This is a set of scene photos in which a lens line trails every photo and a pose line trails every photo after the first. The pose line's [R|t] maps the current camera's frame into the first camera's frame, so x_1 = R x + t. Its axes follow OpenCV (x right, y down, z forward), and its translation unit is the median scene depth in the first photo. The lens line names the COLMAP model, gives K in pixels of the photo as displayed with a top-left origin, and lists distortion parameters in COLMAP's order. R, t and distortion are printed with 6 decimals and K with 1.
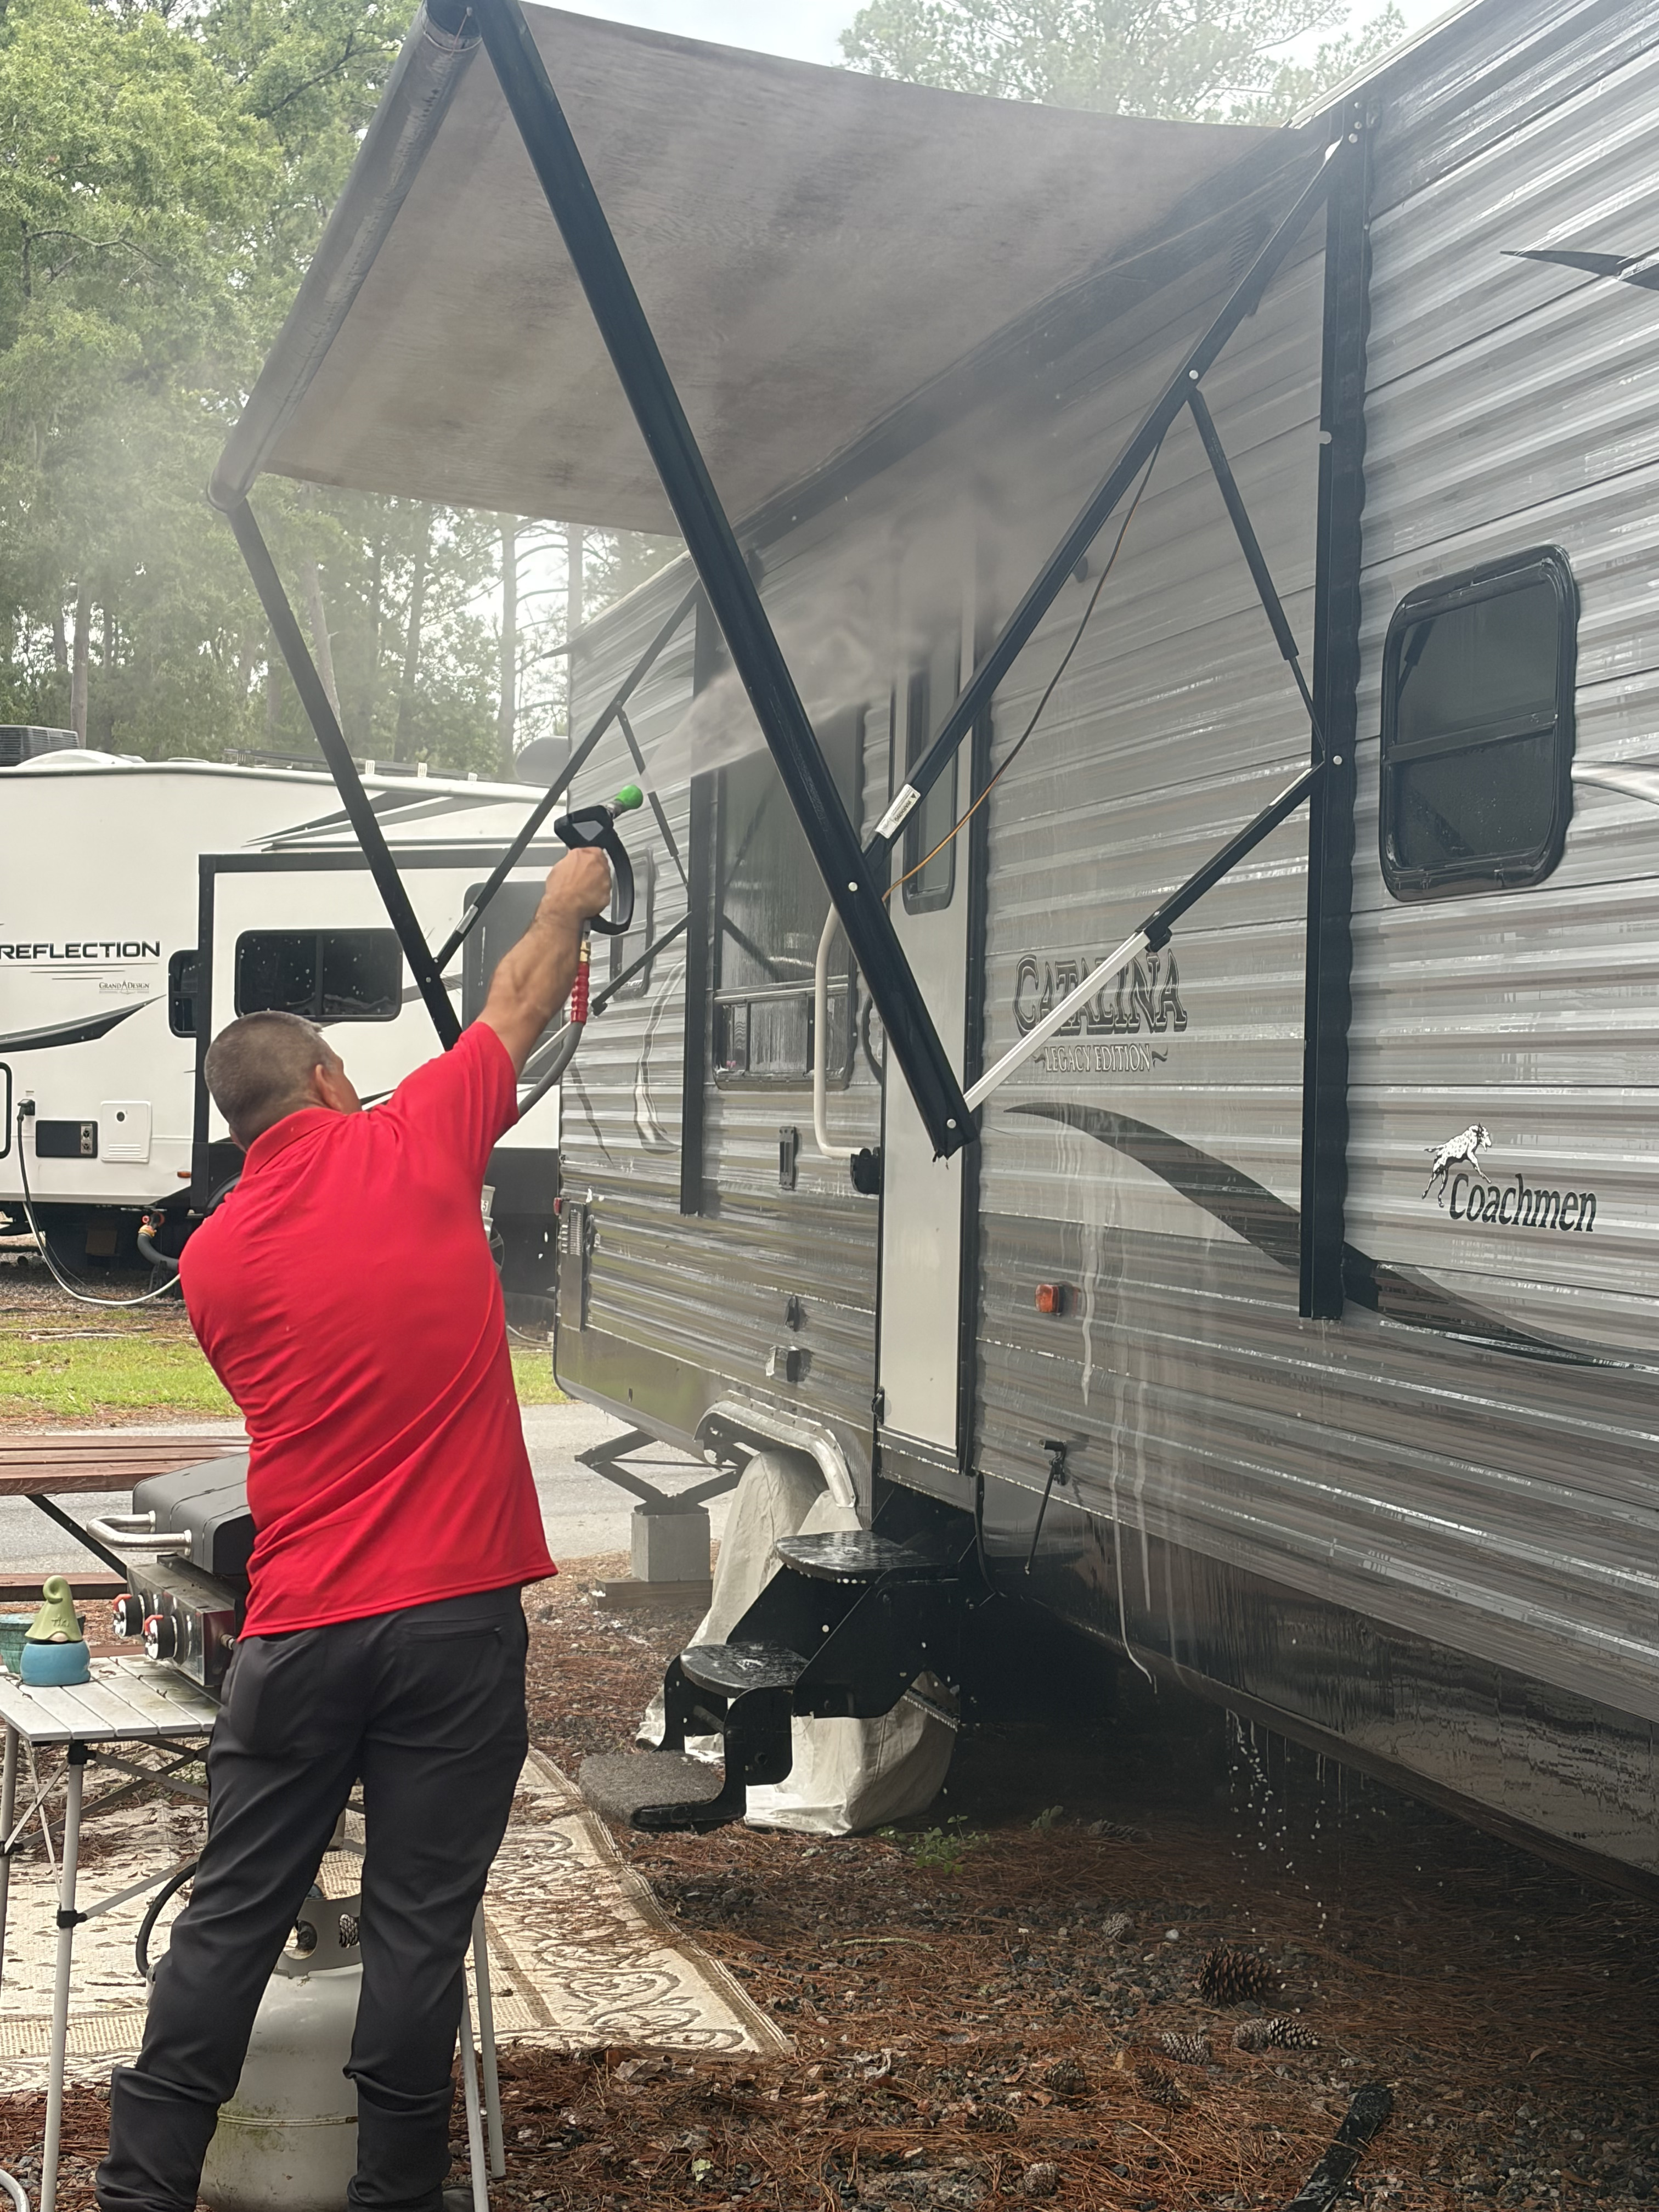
lens RADIAL K [[3869.1, 0, 829.5], [0, 3869.1, 1106.0], [0, 0, 1]] dist [0.190447, -0.100075]
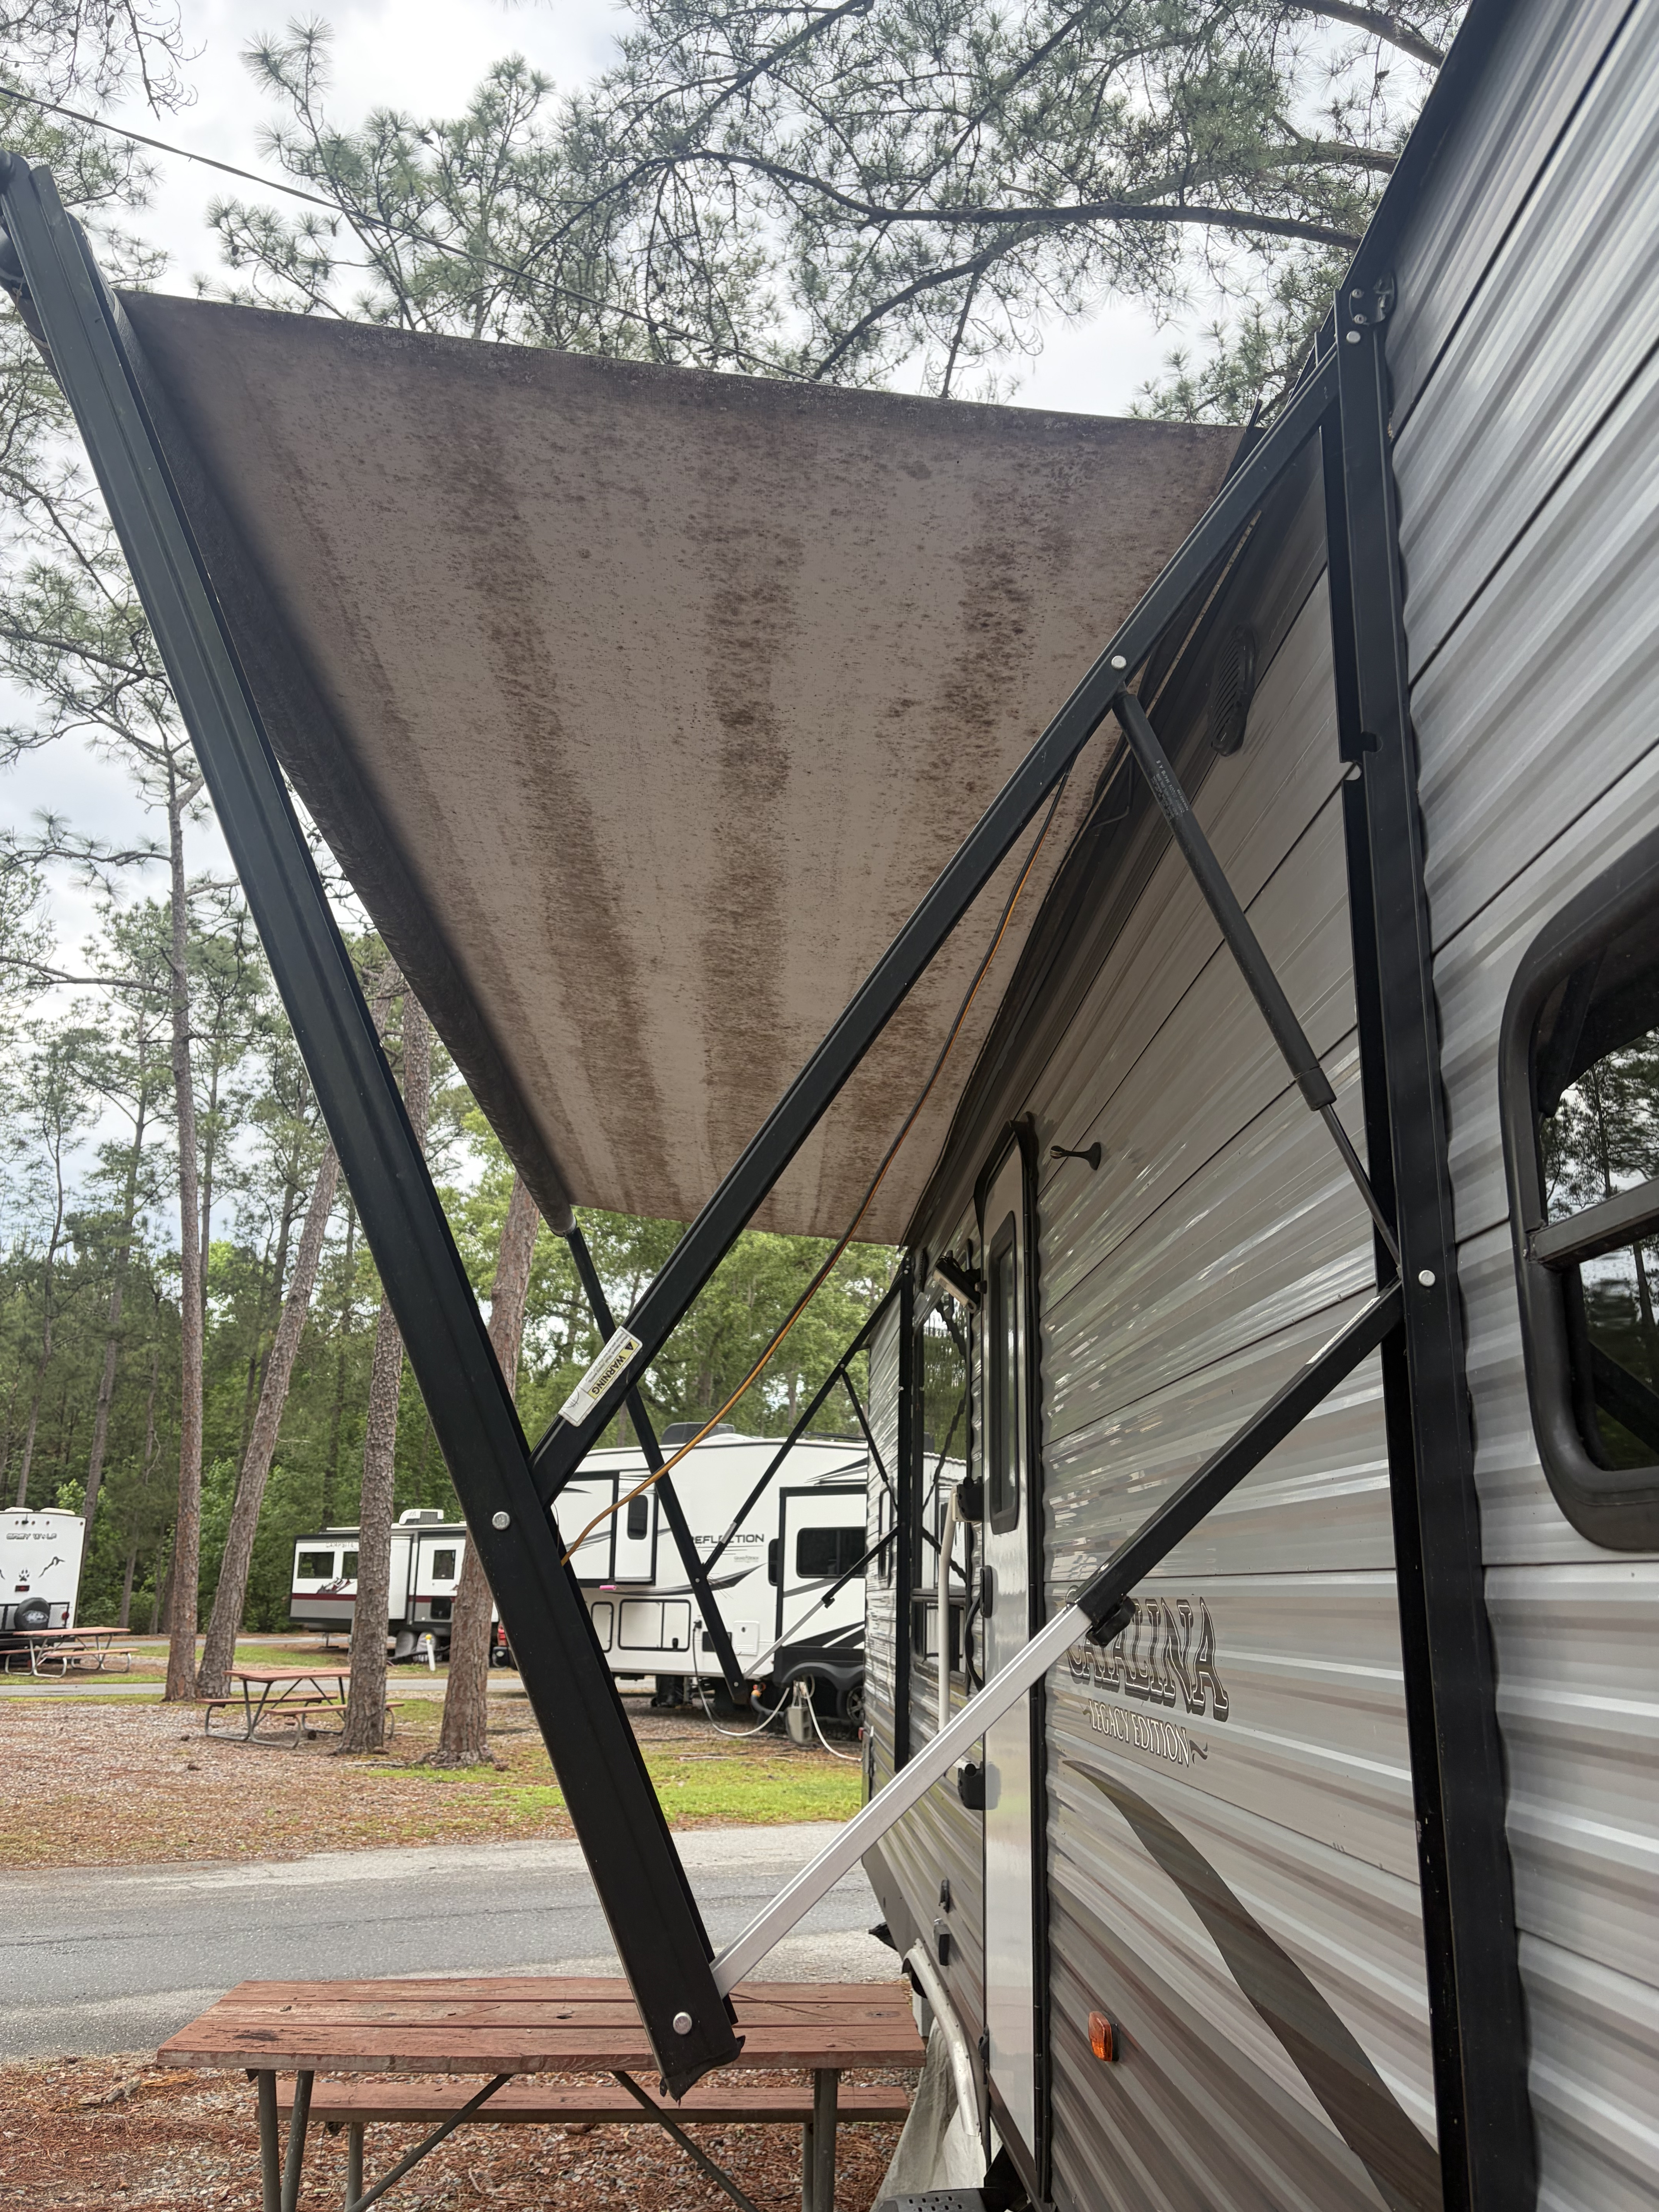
lens RADIAL K [[1686.2, 0, 829.5], [0, 1686.2, 1106.0], [0, 0, 1]] dist [0.015866, -0.002937]
pose [[0.982473, -0.049397, -0.179741, 0.088512], [-0.003440, 0.959279, -0.282438, -0.042866], [0.186374, 0.278106, 0.942296, 0.724039]]
